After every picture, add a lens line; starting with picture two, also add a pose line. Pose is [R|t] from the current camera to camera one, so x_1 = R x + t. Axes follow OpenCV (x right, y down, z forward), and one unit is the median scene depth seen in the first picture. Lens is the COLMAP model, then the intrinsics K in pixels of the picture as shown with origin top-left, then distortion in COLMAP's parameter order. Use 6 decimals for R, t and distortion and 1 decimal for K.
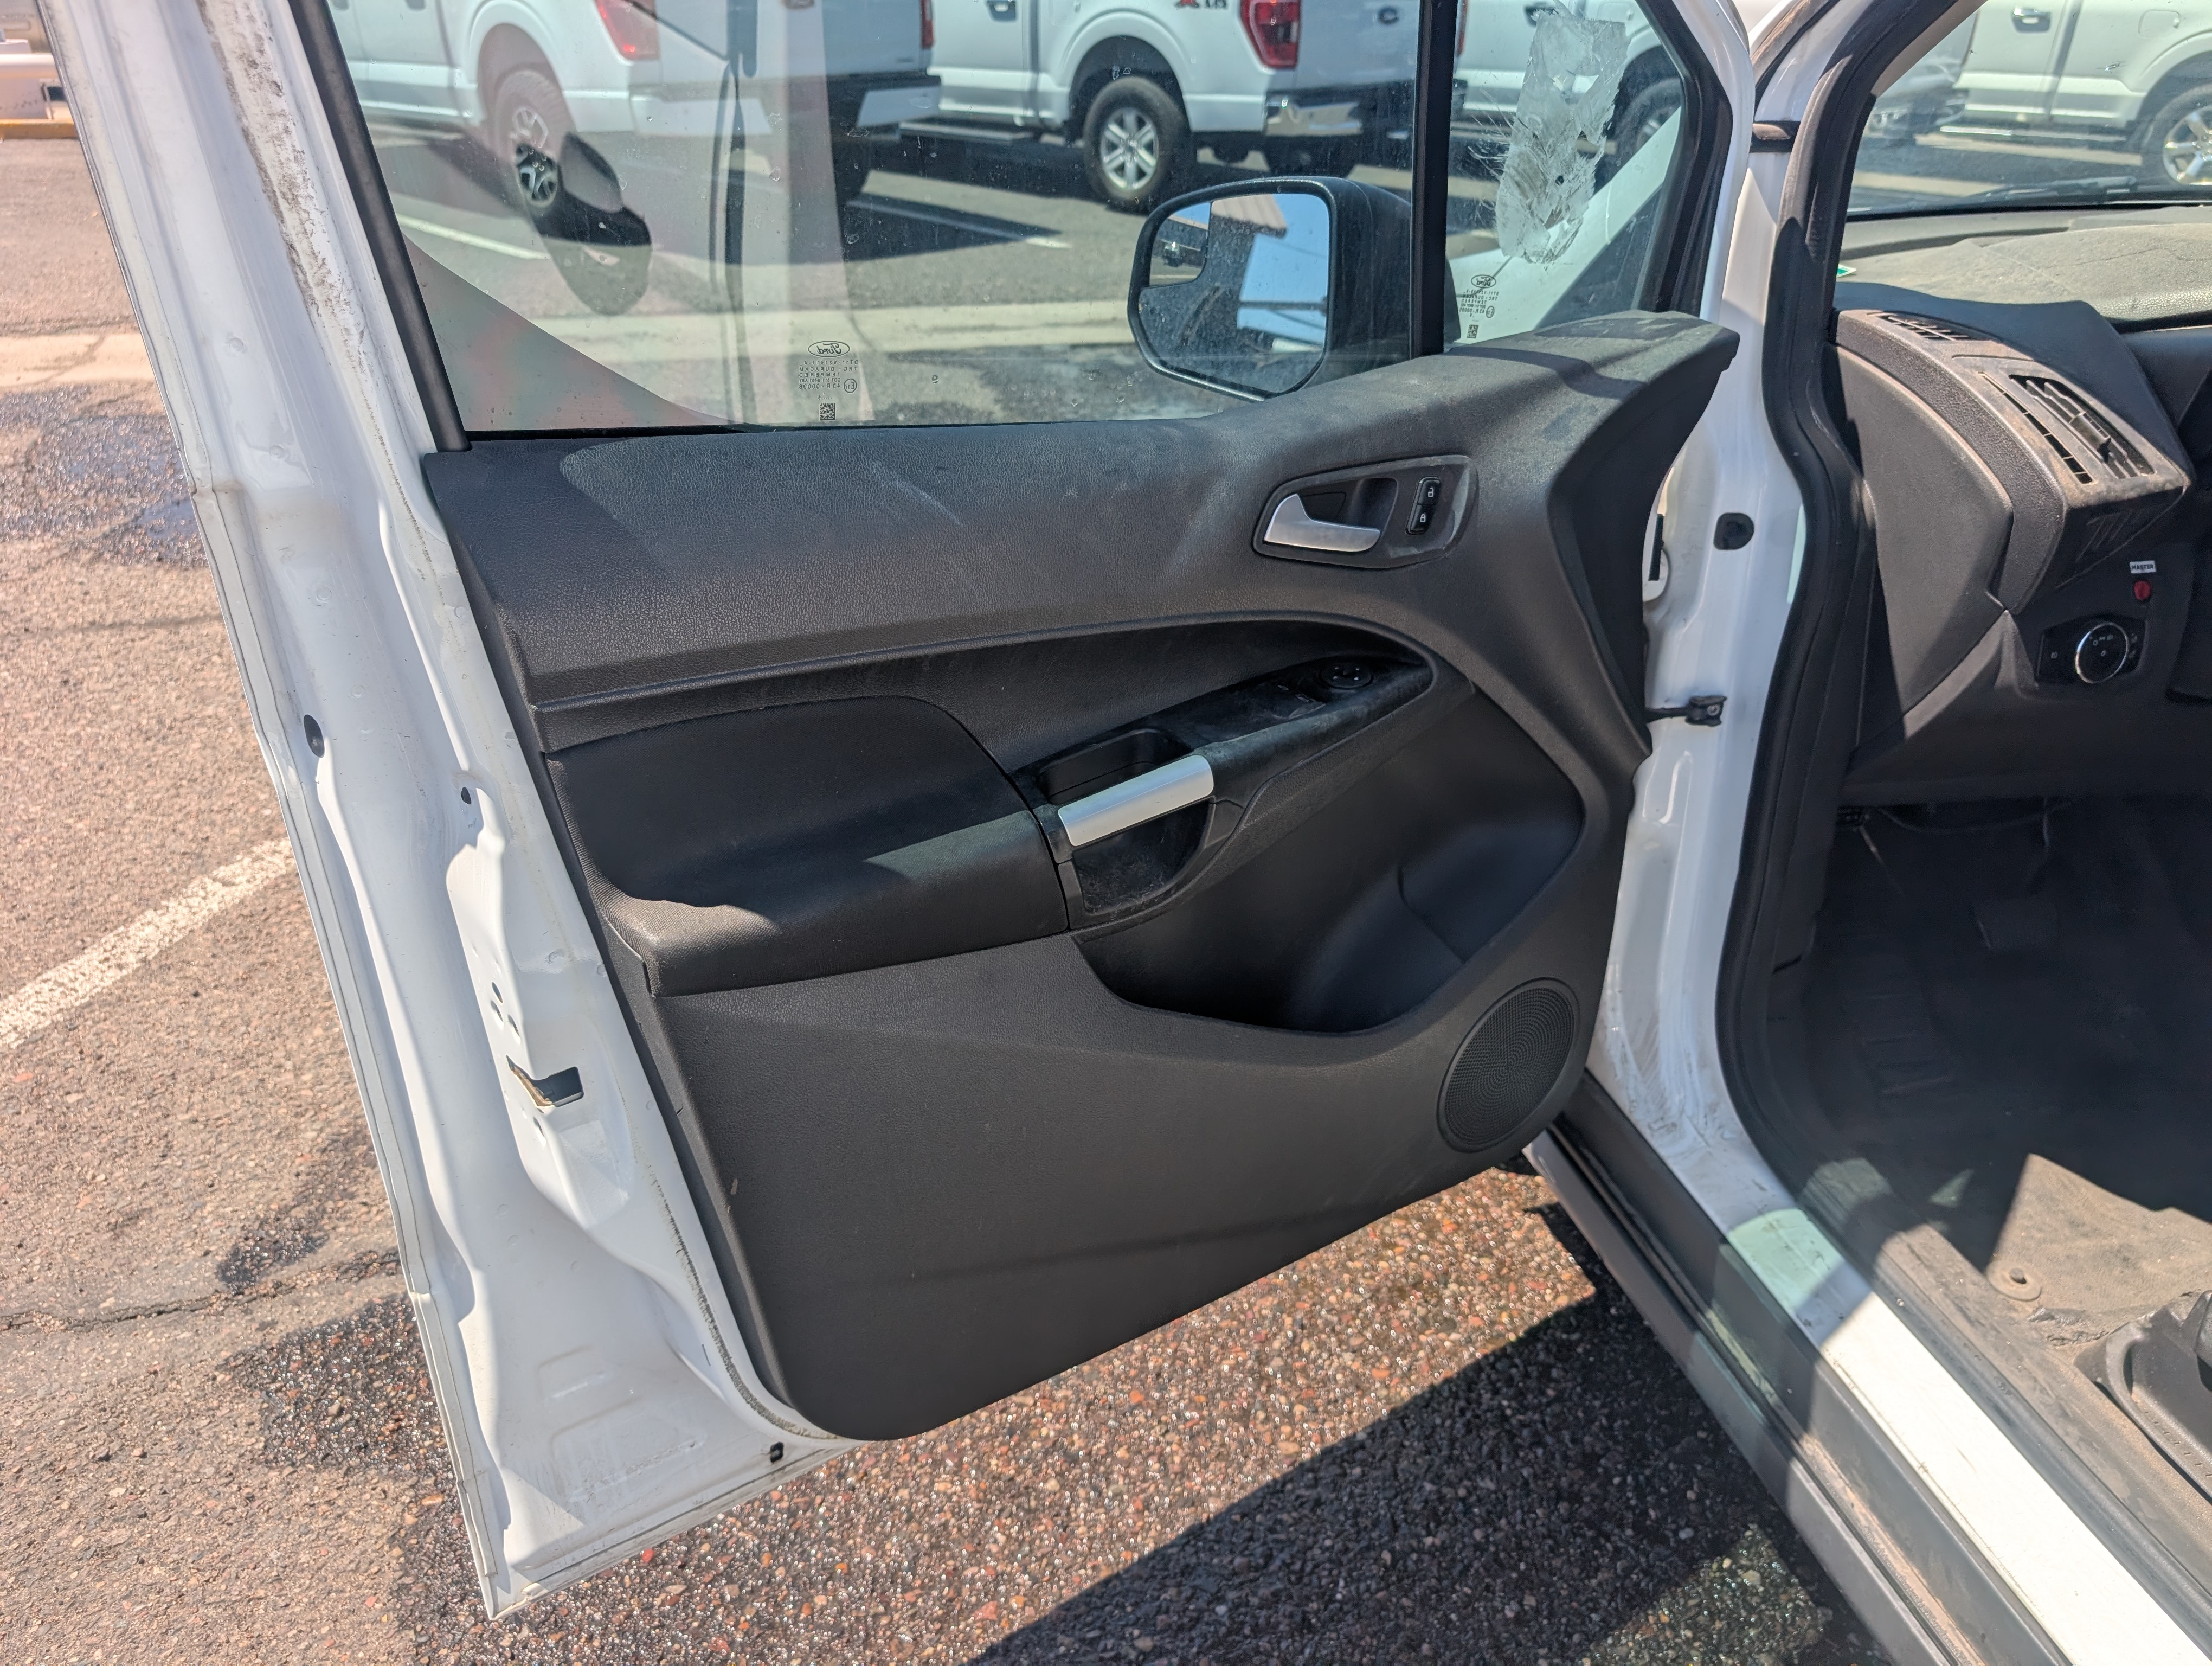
lens RADIAL K [[1593.8, 0, 1102.5], [0, 1593.8, 813.7], [0, 0, 1]] dist [0.015589, -0.015231]
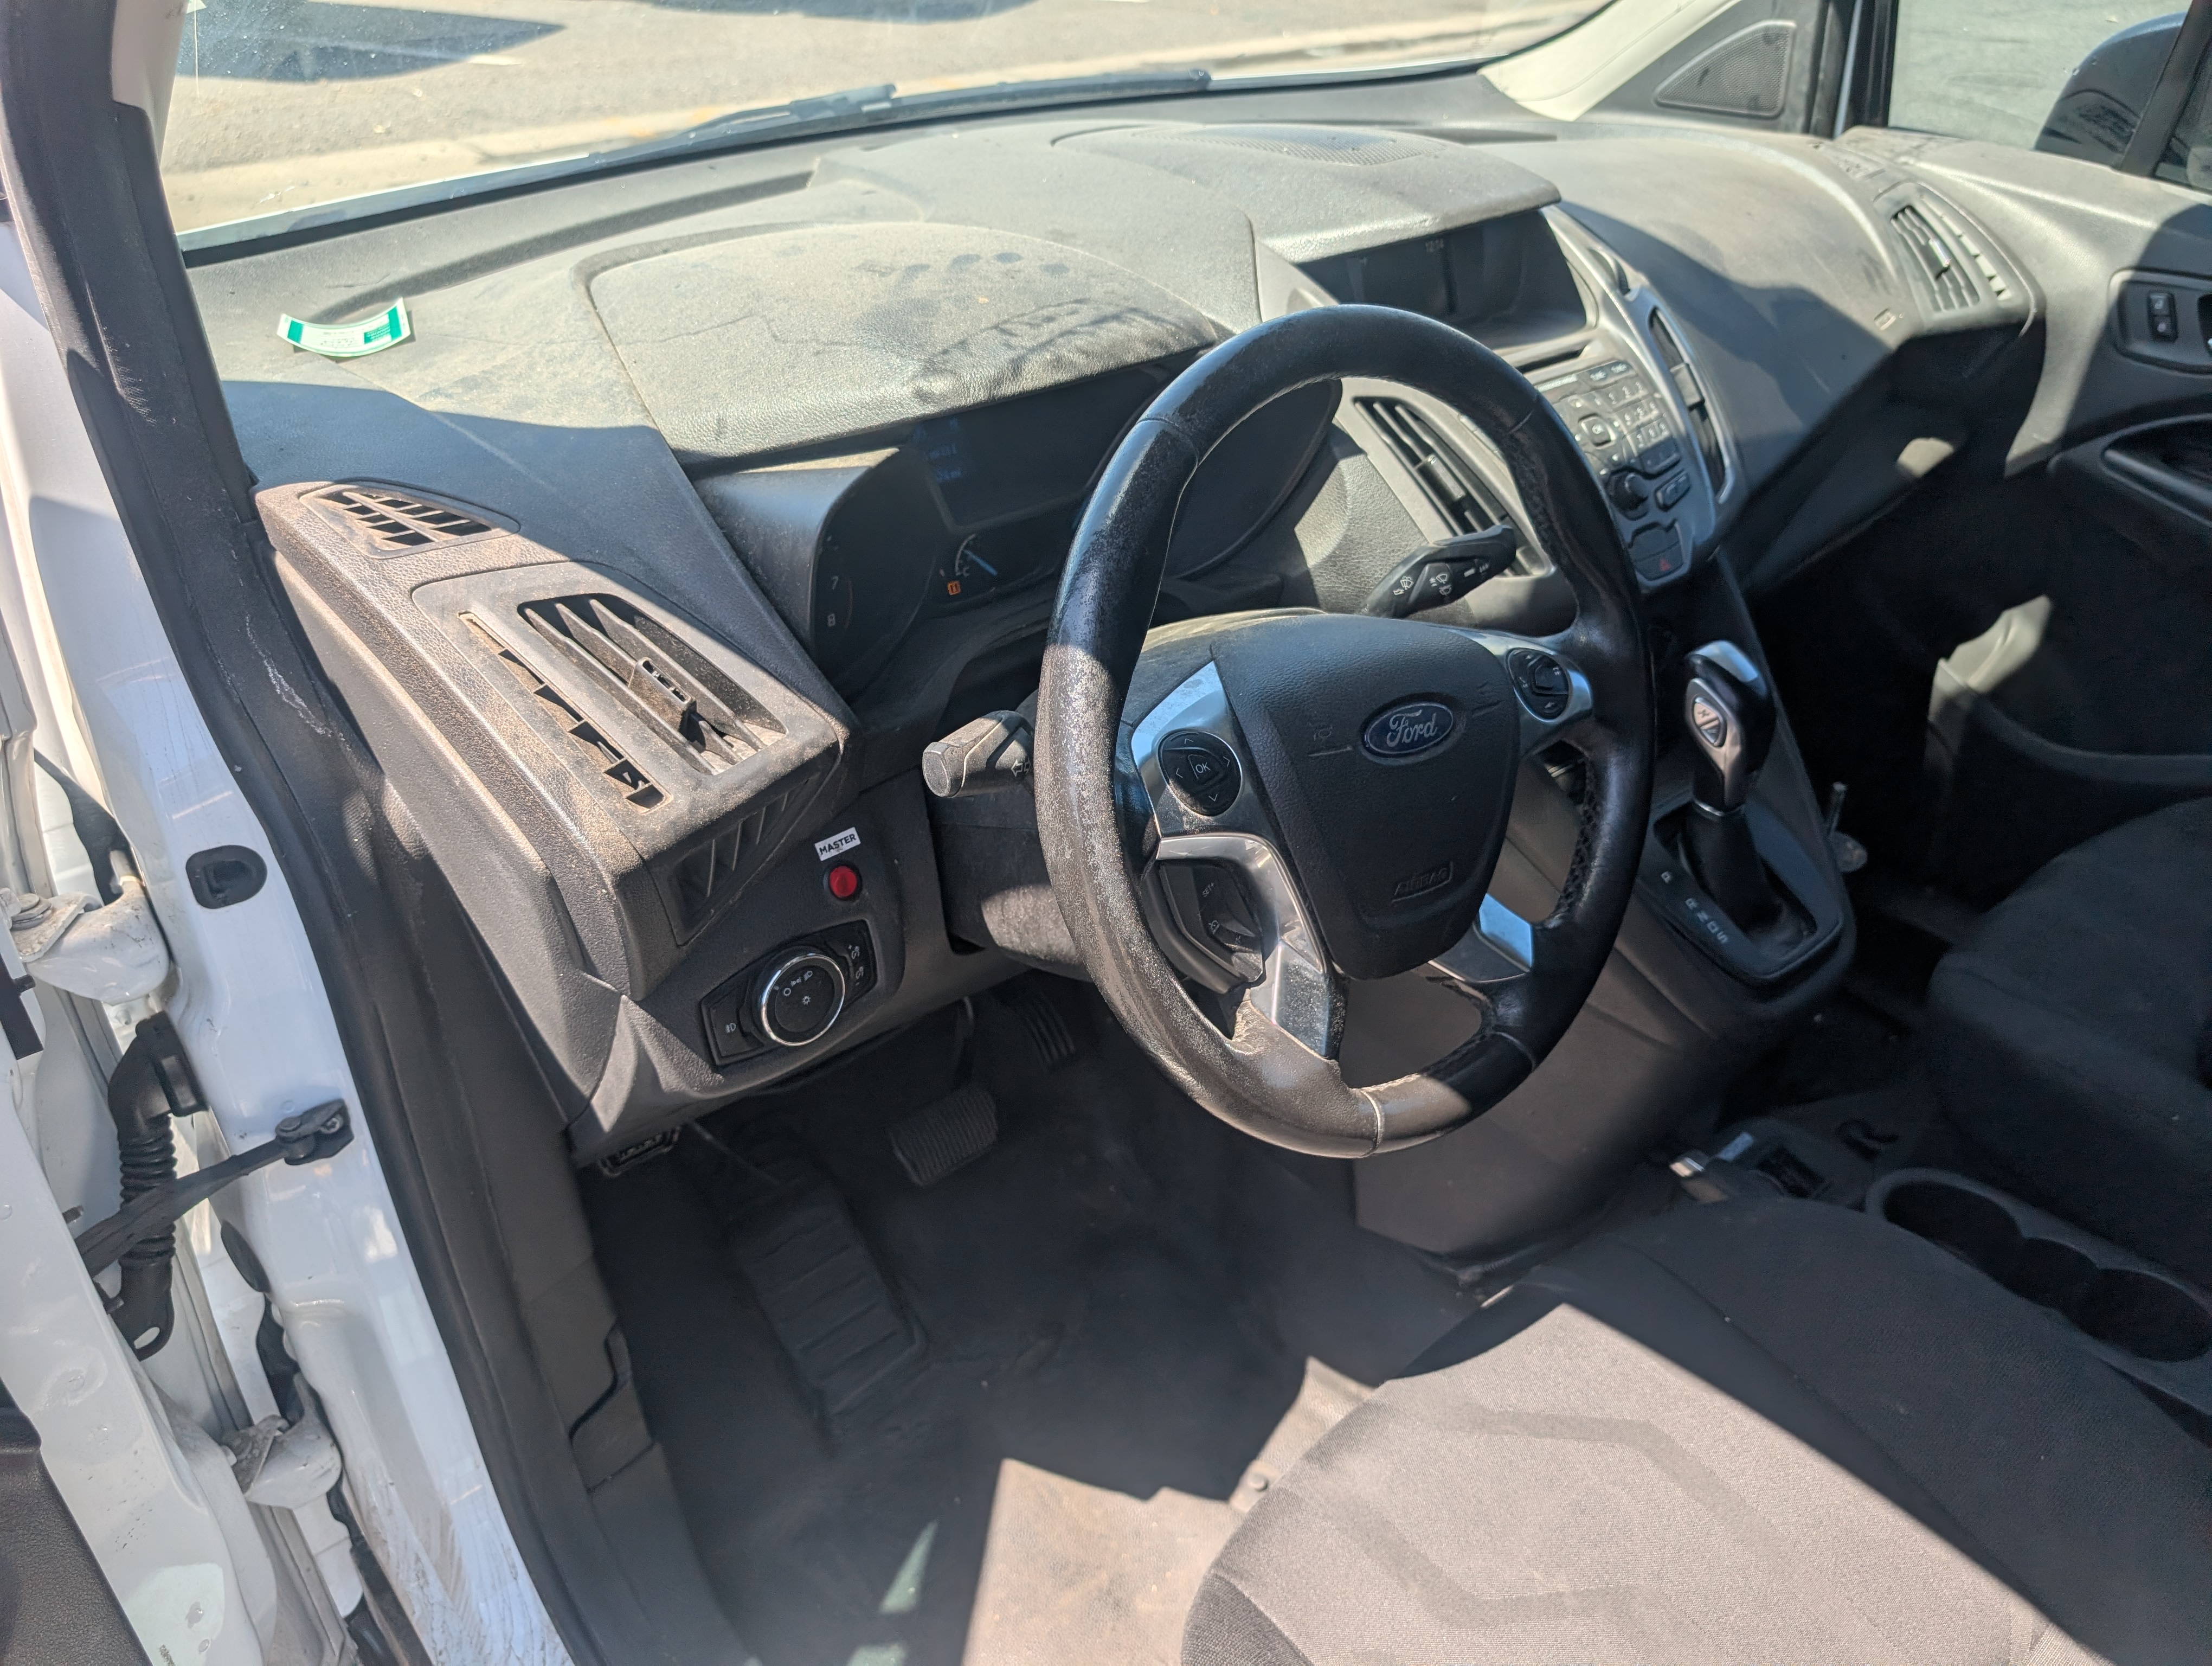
lens RADIAL K [[1593.8, 0, 1090.5], [0, 1593.8, 824.0], [0, 0, 1]] dist [0.015589, -0.015231]
pose [[0.877900, -0.259712, 0.402295, 0.474910], [0.214360, 0.964408, 0.154814, -0.233027], [-0.428183, -0.049675, 0.902326, 0.377287]]
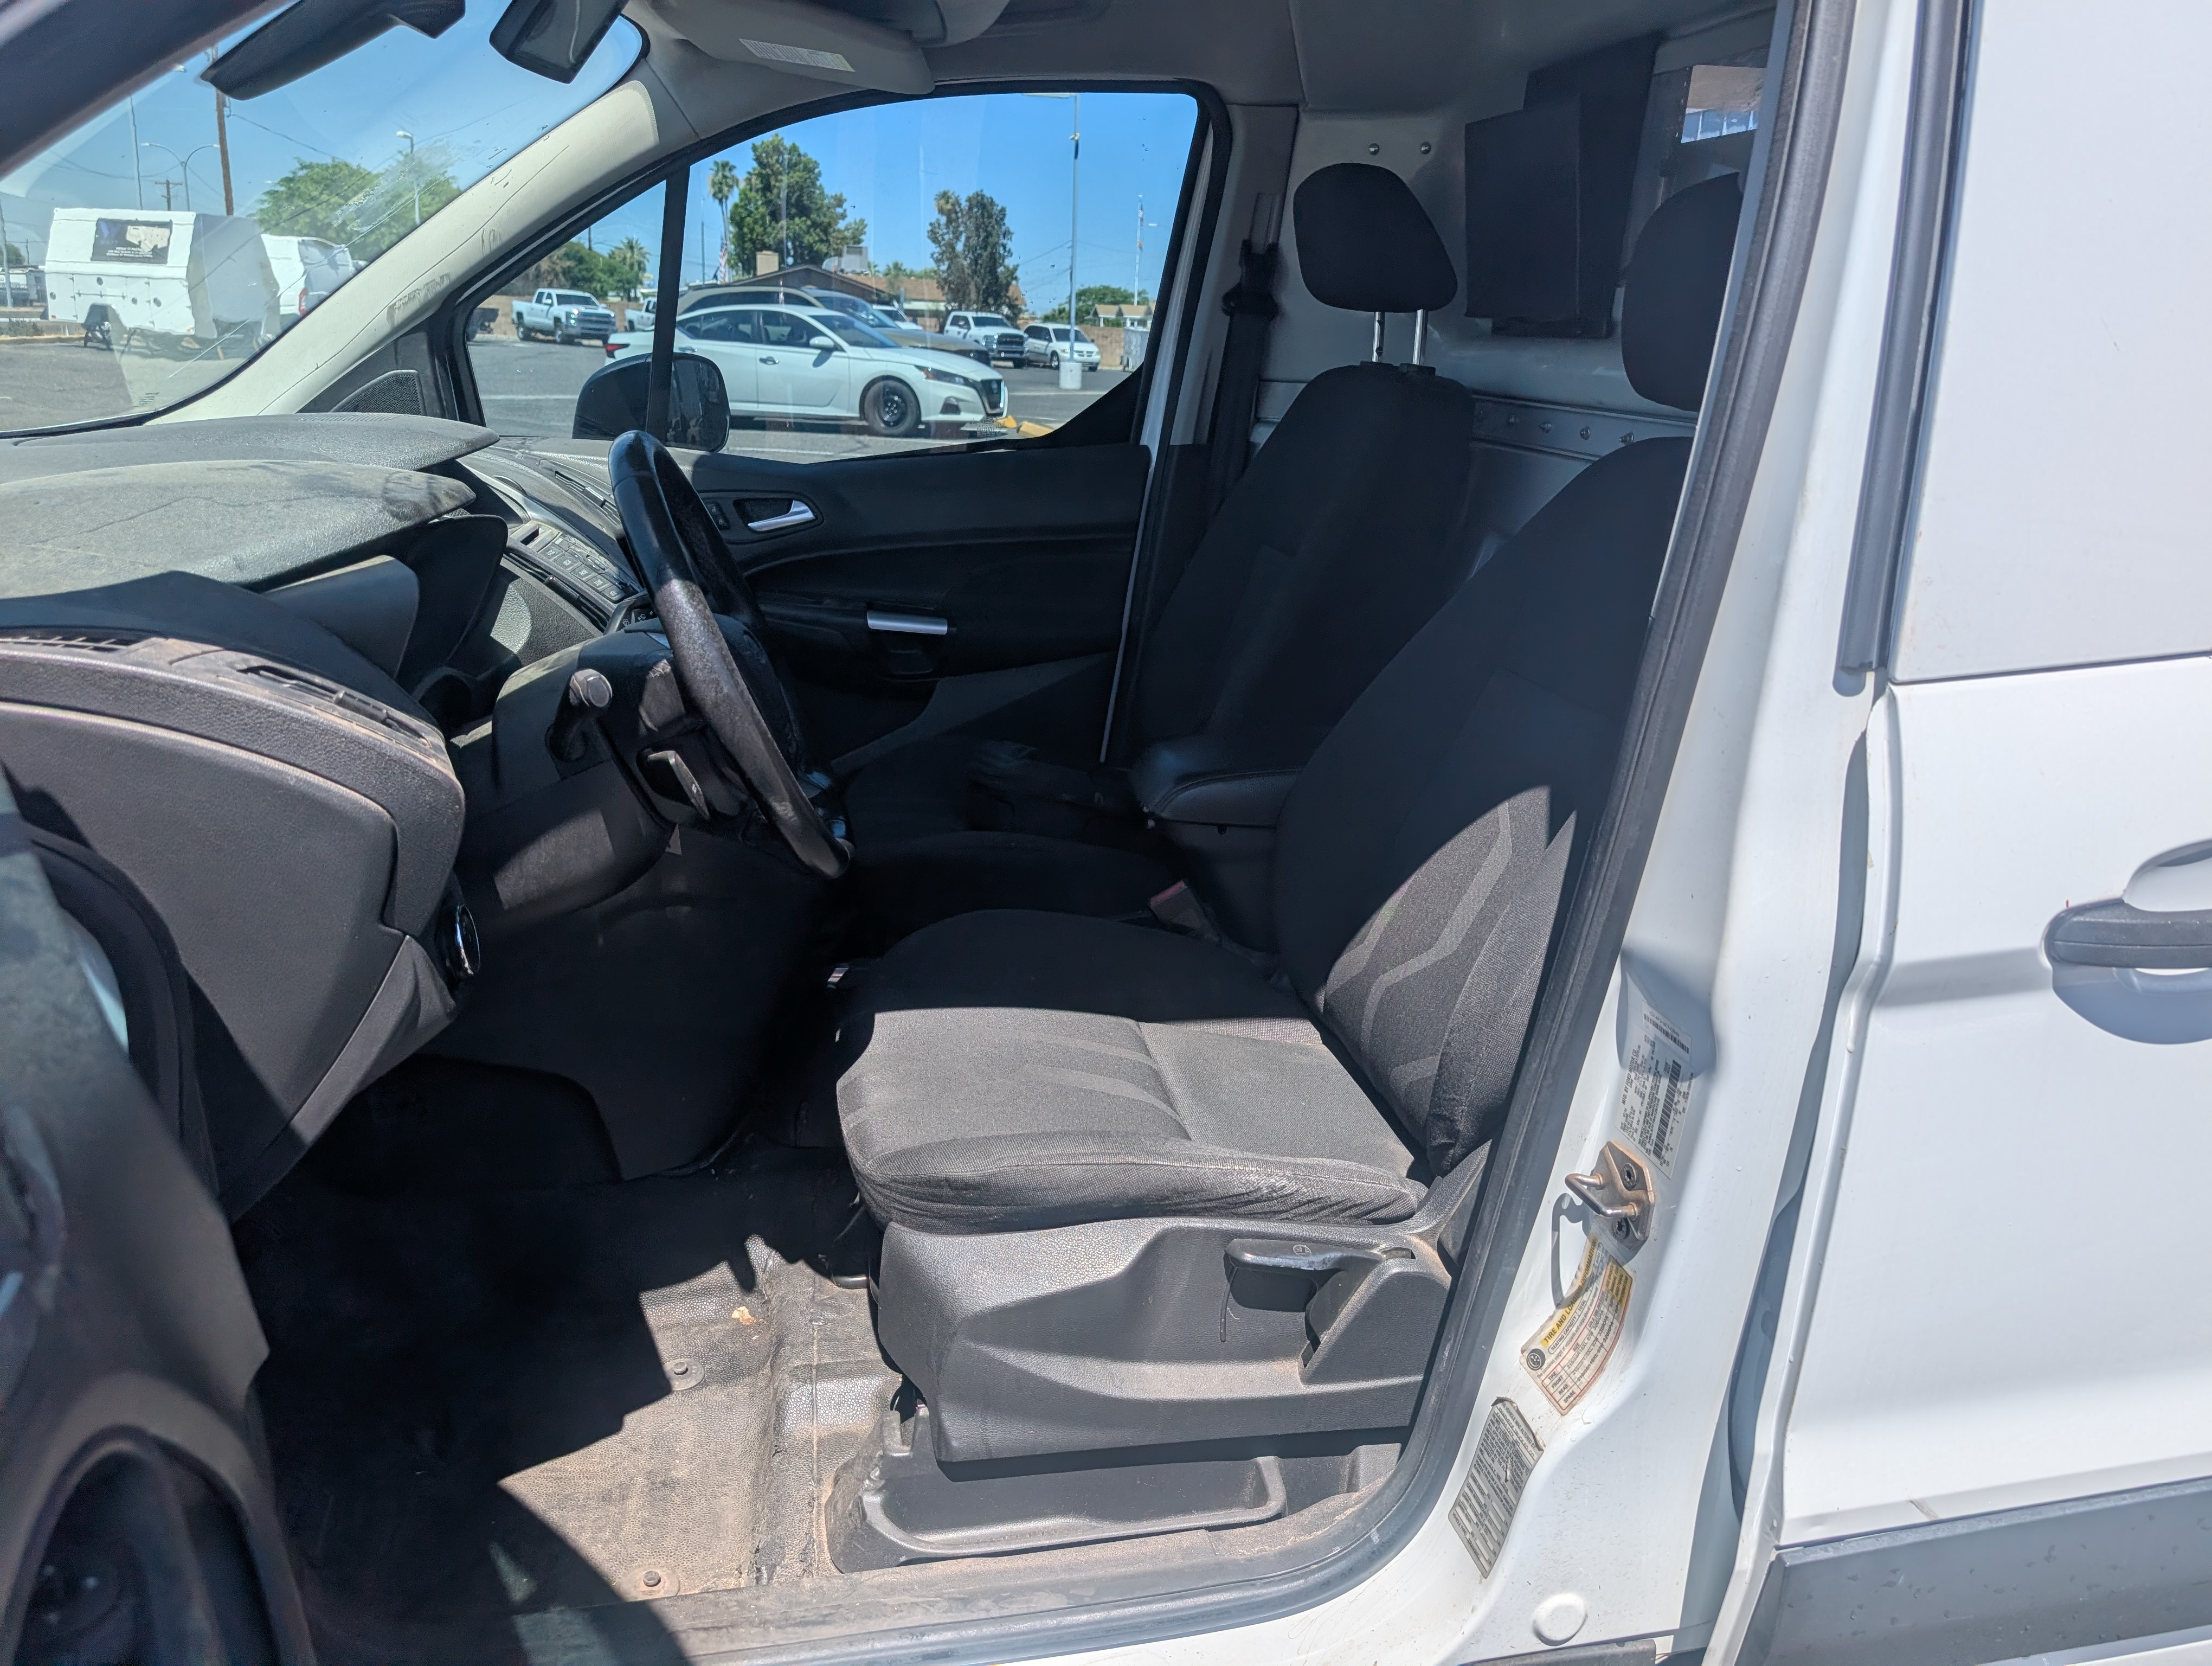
lens RADIAL K [[1593.8, 0, 1111.2], [0, 1593.8, 833.4], [0, 0, 1]] dist [0.015589, -0.015231]
pose [[0.029307, -0.309799, 0.950350, -0.157739], [0.432202, 0.861215, 0.267414, -0.222234], [-0.901300, 0.402907, 0.159136, 0.512871]]
